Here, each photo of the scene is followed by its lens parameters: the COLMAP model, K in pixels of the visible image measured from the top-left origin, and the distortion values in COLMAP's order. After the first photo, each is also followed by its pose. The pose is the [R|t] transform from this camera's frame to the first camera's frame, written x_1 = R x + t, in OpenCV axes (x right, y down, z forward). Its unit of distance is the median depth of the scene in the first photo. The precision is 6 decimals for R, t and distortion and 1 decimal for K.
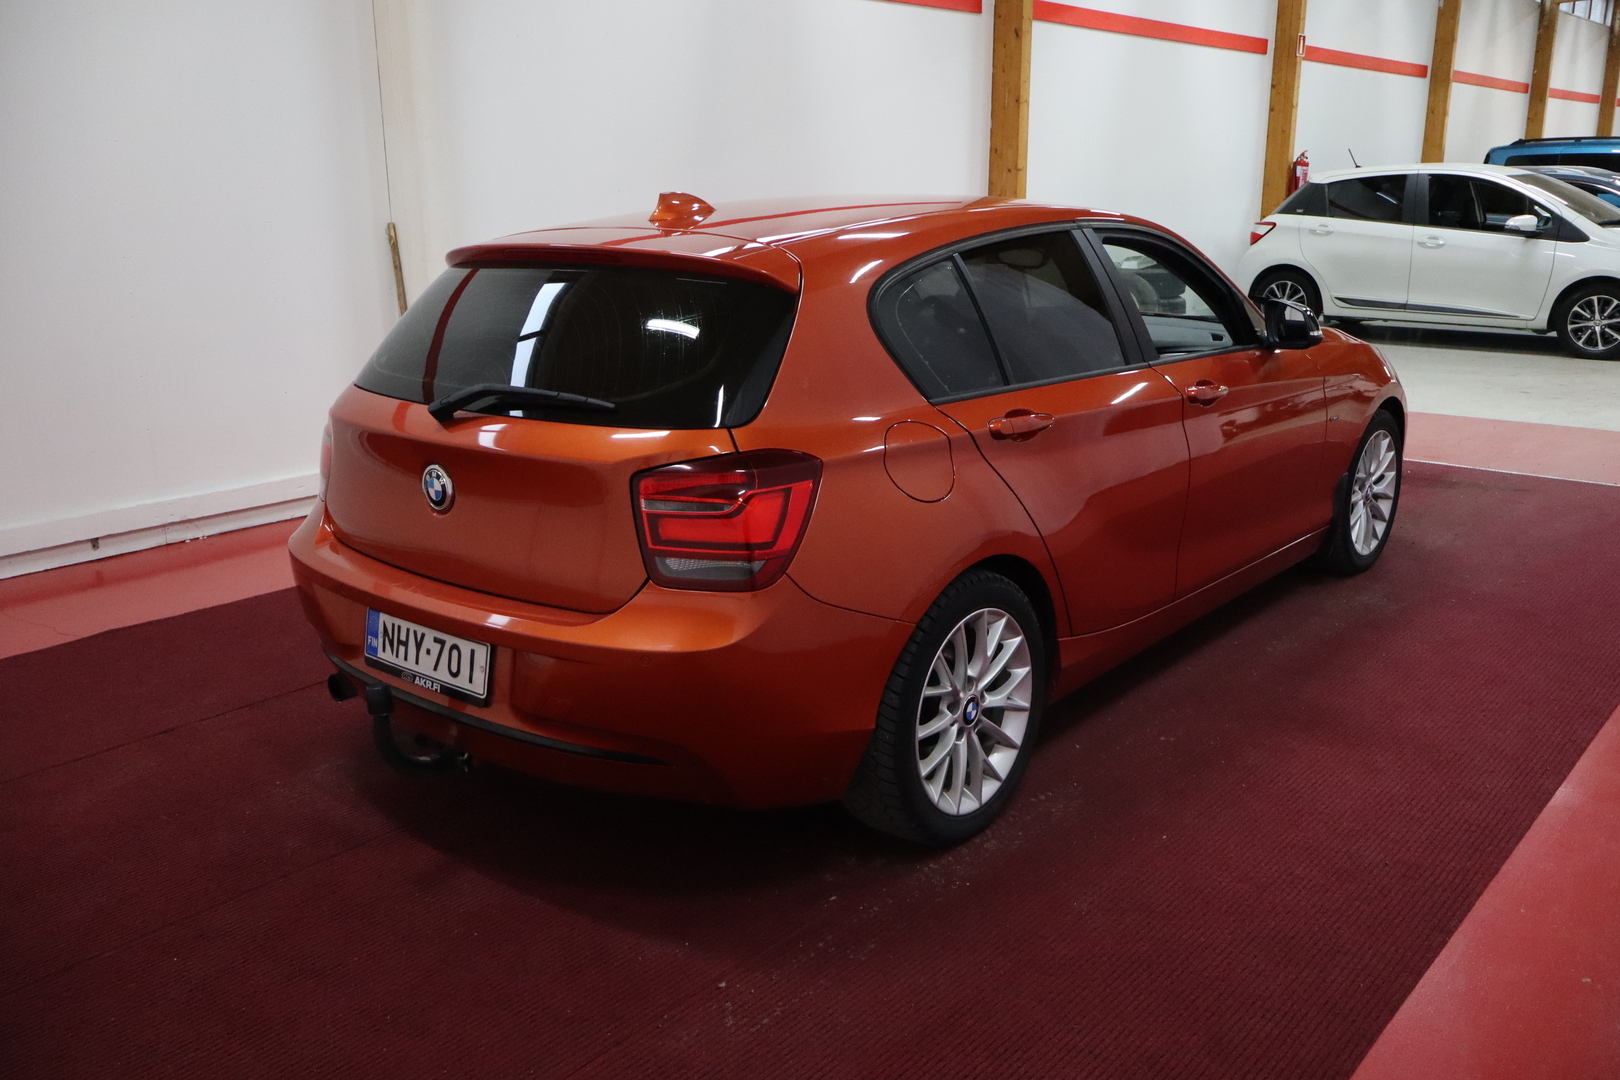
lens RADIAL K [[1348.2, 0, 826.7], [0, 1348.2, 550.6], [0, 0, 1]] dist [-0.004318, -0.000109]
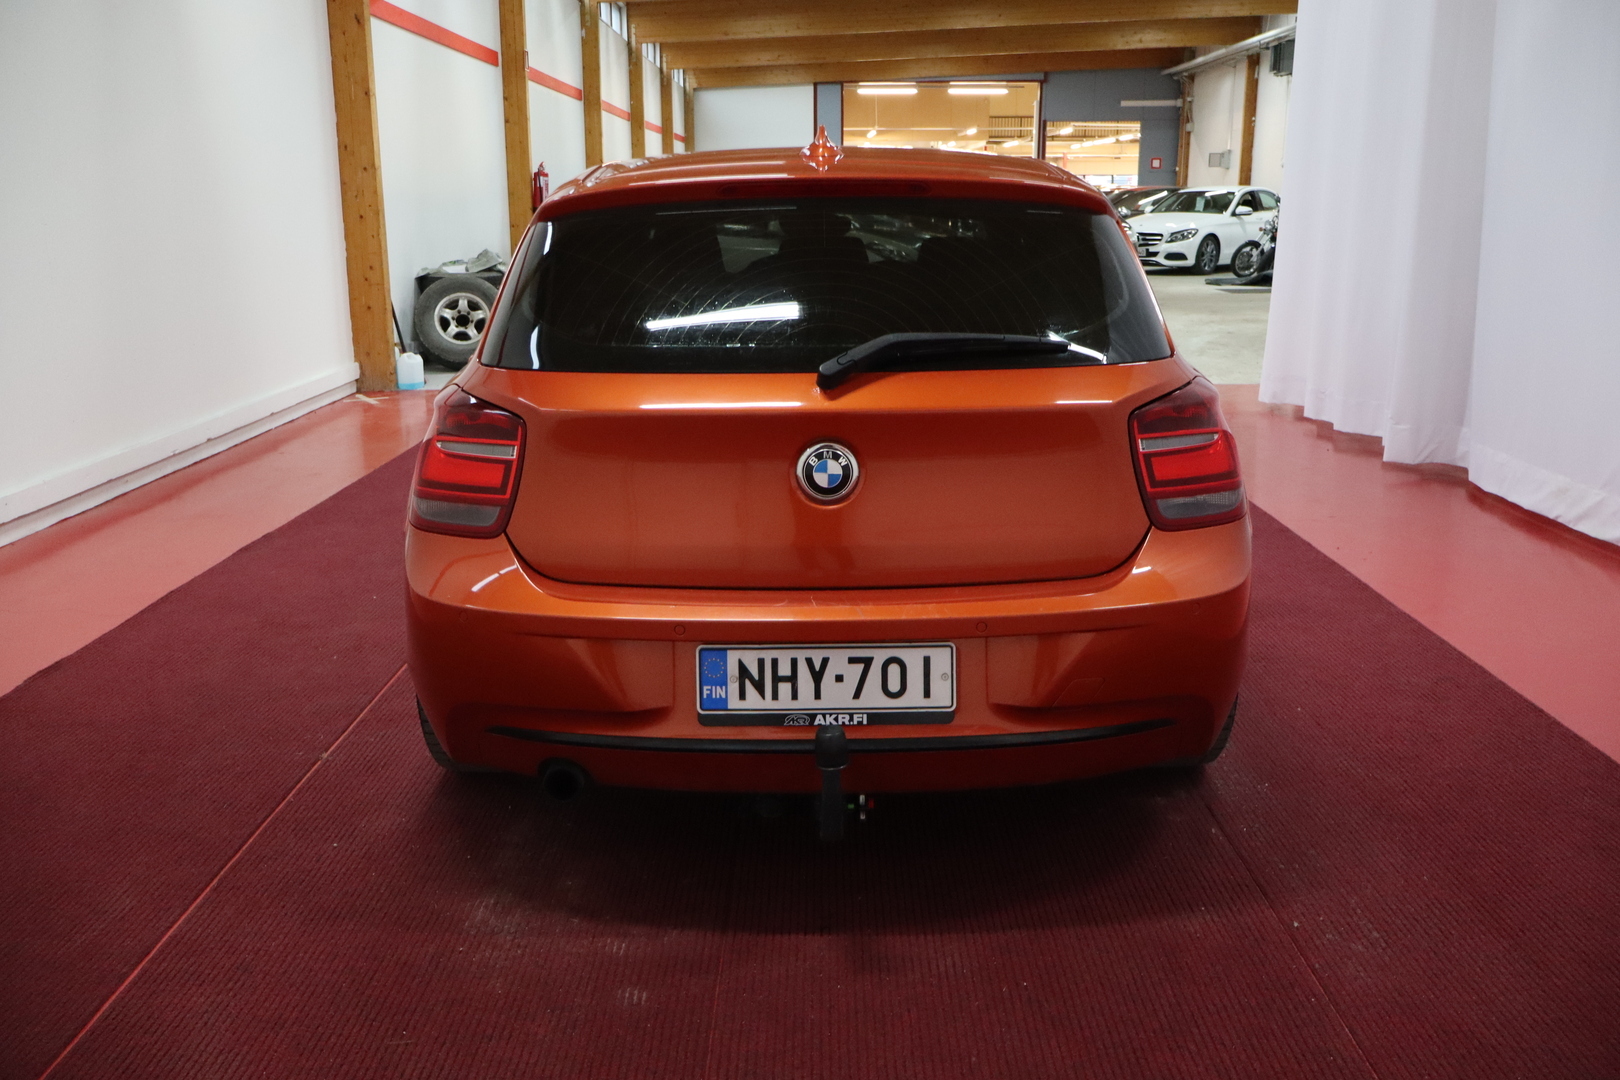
lens RADIAL K [[1348.3, 0, 810.0], [0, 1348.3, 540.0], [0, 0, 1]] dist [0.000570, -0.004435]
pose [[0.773315, -0.152154, 0.615495, -0.769716], [0.169662, 0.985035, 0.030341, -0.031871], [-0.610900, 0.080963, 0.787557, 0.369002]]
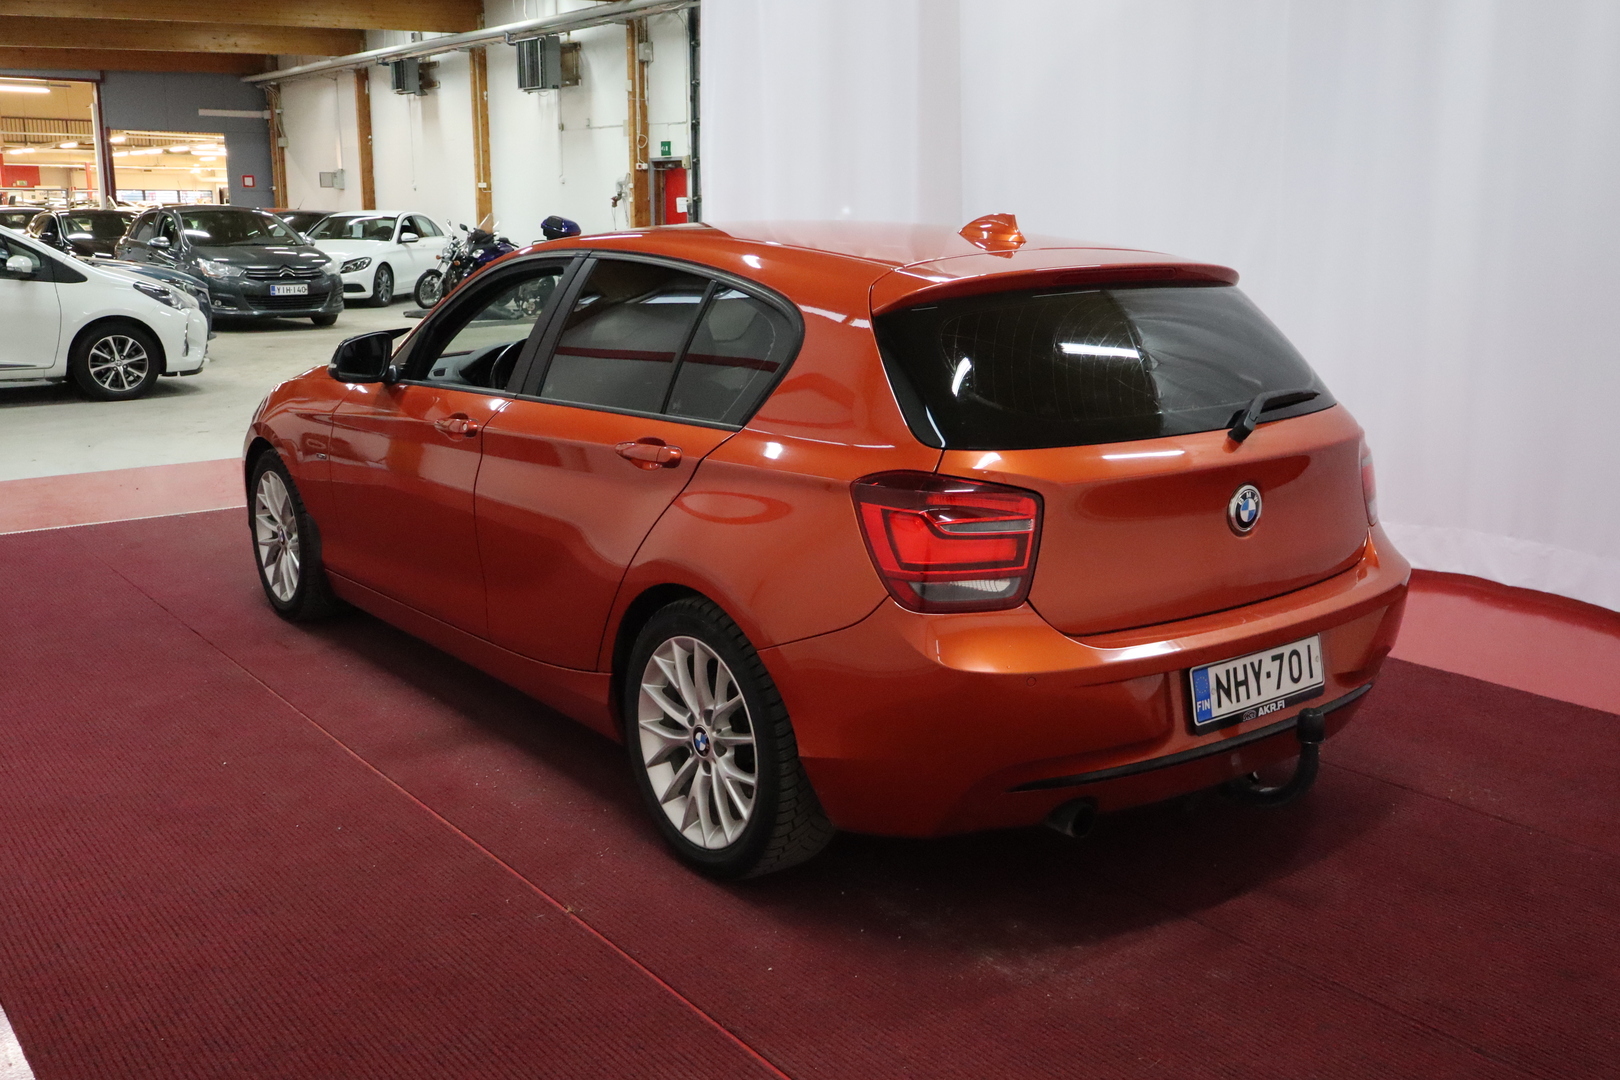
lens RADIAL K [[1506.5, 0, 810.0], [0, 1506.5, 540.0], [0, 0, 1]] dist [0.005500, -0.002023]
pose [[0.221170, -0.198847, 0.954748, -1.363572], [0.258627, 0.955899, 0.139175, -0.251089], [-0.940317, 0.216142, 0.262843, 0.982845]]
